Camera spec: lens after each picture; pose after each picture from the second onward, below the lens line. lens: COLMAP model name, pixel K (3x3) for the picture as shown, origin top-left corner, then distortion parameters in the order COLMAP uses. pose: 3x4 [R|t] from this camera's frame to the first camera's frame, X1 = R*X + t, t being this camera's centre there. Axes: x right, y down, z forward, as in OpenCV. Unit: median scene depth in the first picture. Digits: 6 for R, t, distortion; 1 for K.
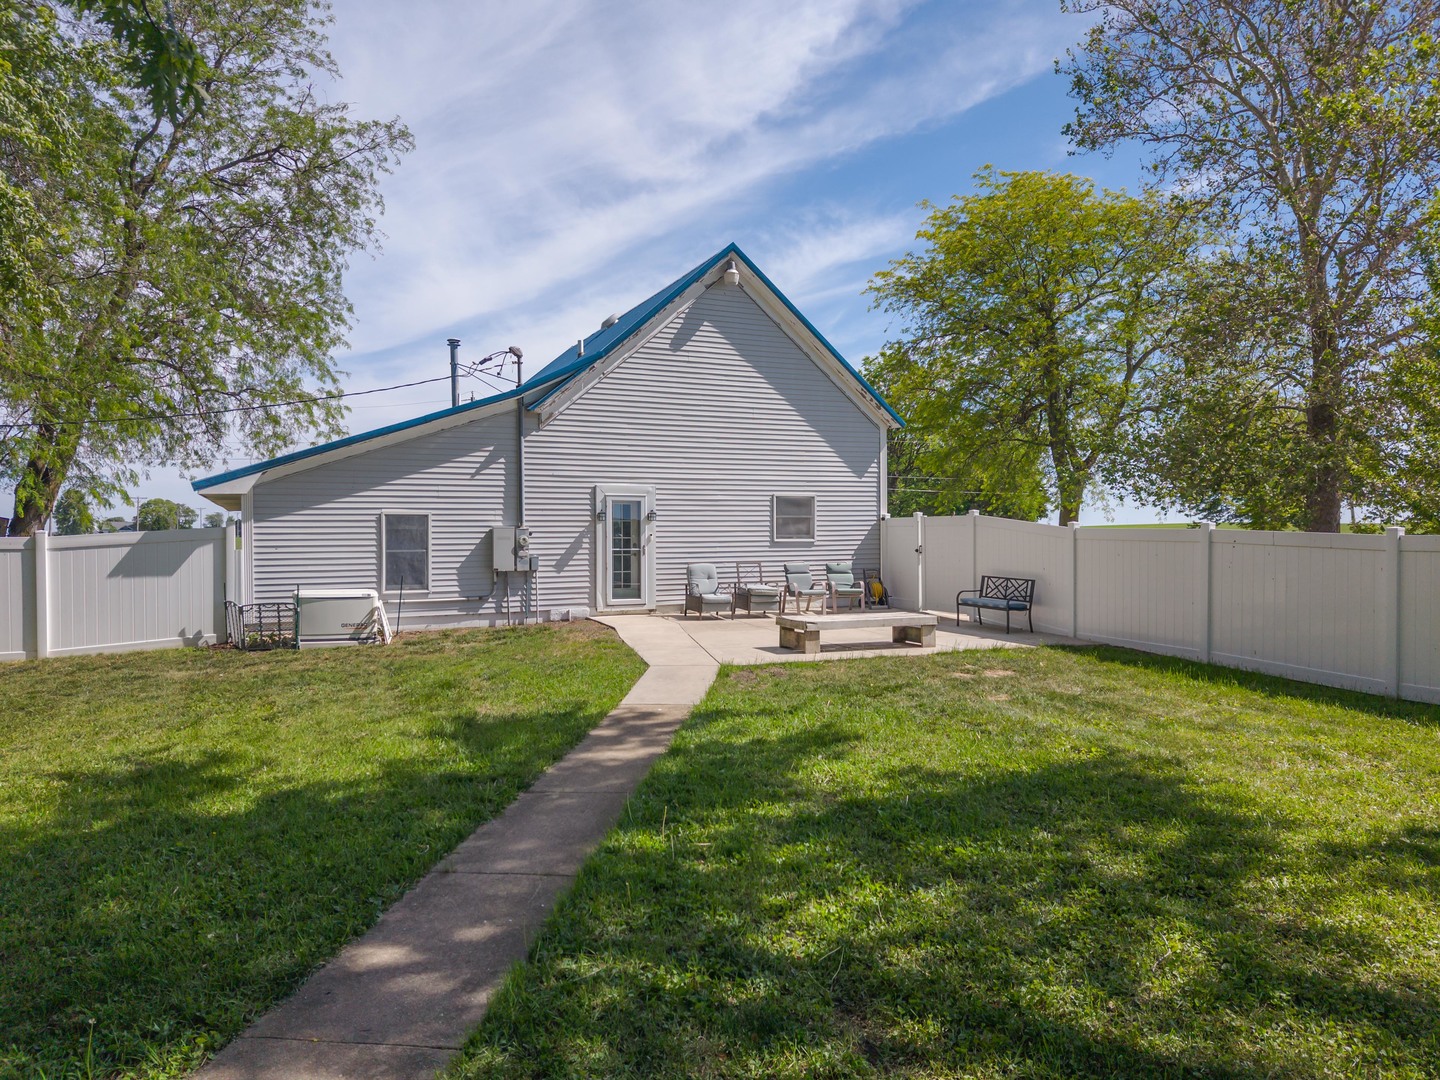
lens RADIAL K [[970.6, 0, 720.0], [0, 970.6, 540.0], [0, 0, 1]] dist [0.057743, -0.071216]
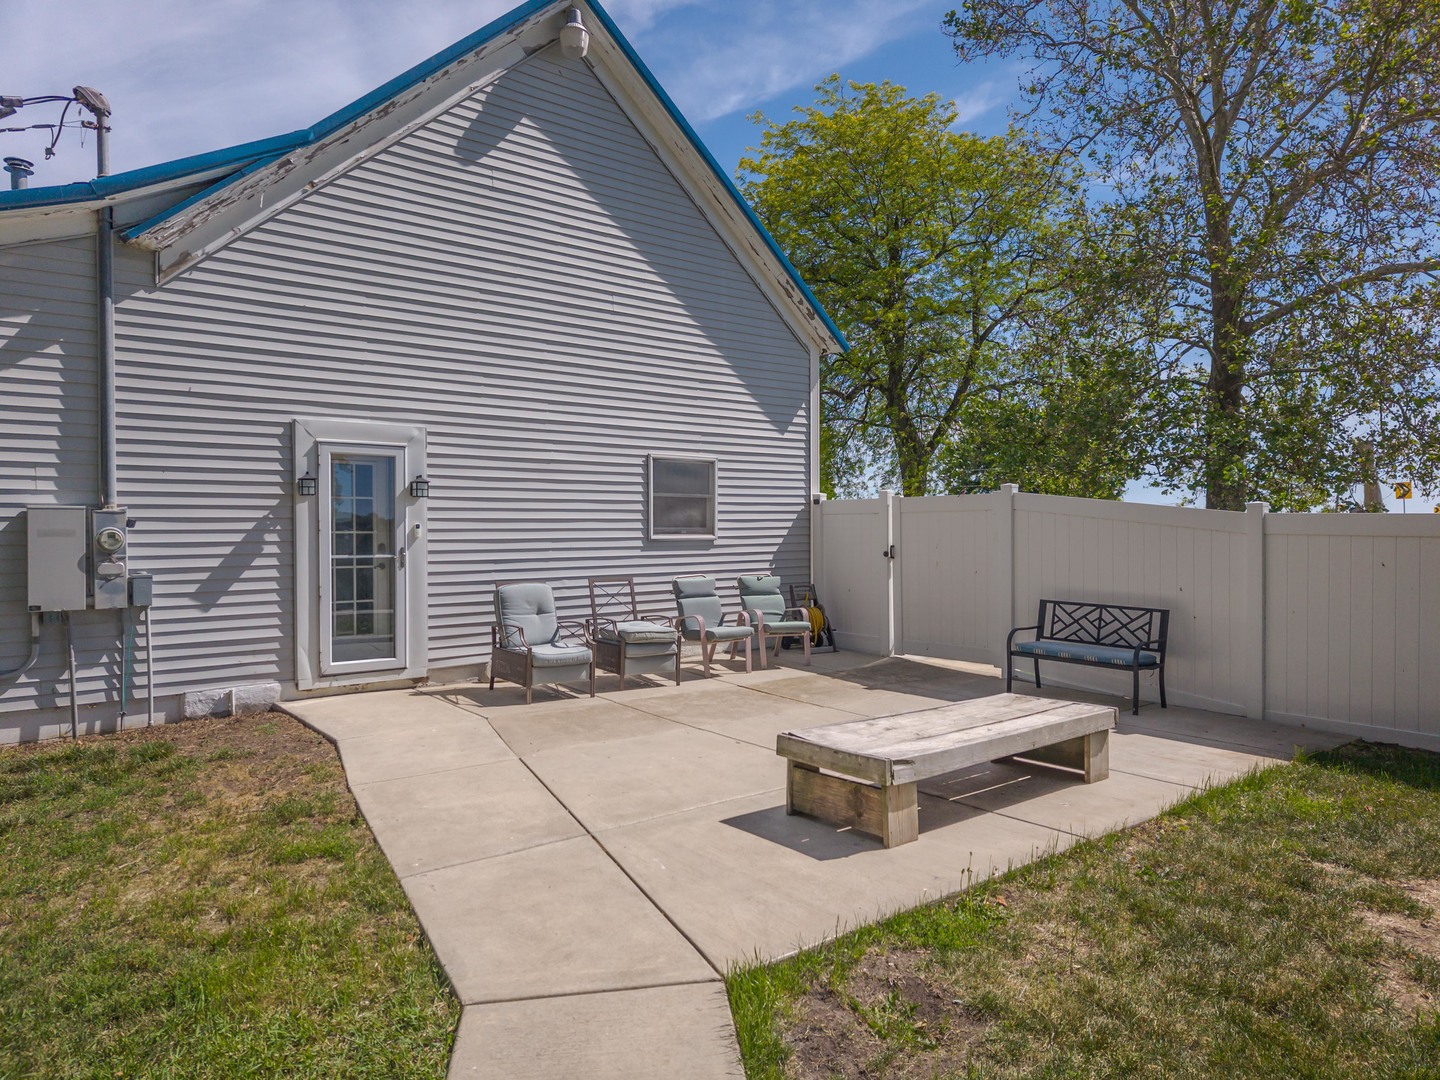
lens RADIAL K [[970.6, 0, 720.0], [0, 970.6, 540.0], [0, 0, 1]] dist [0.057743, -0.071216]
pose [[0.968853, -0.002112, 0.247628, -0.046610], [0.001331, 0.999994, 0.003323, 0.000110], [-0.247634, -0.002890, 0.968849, 0.493871]]
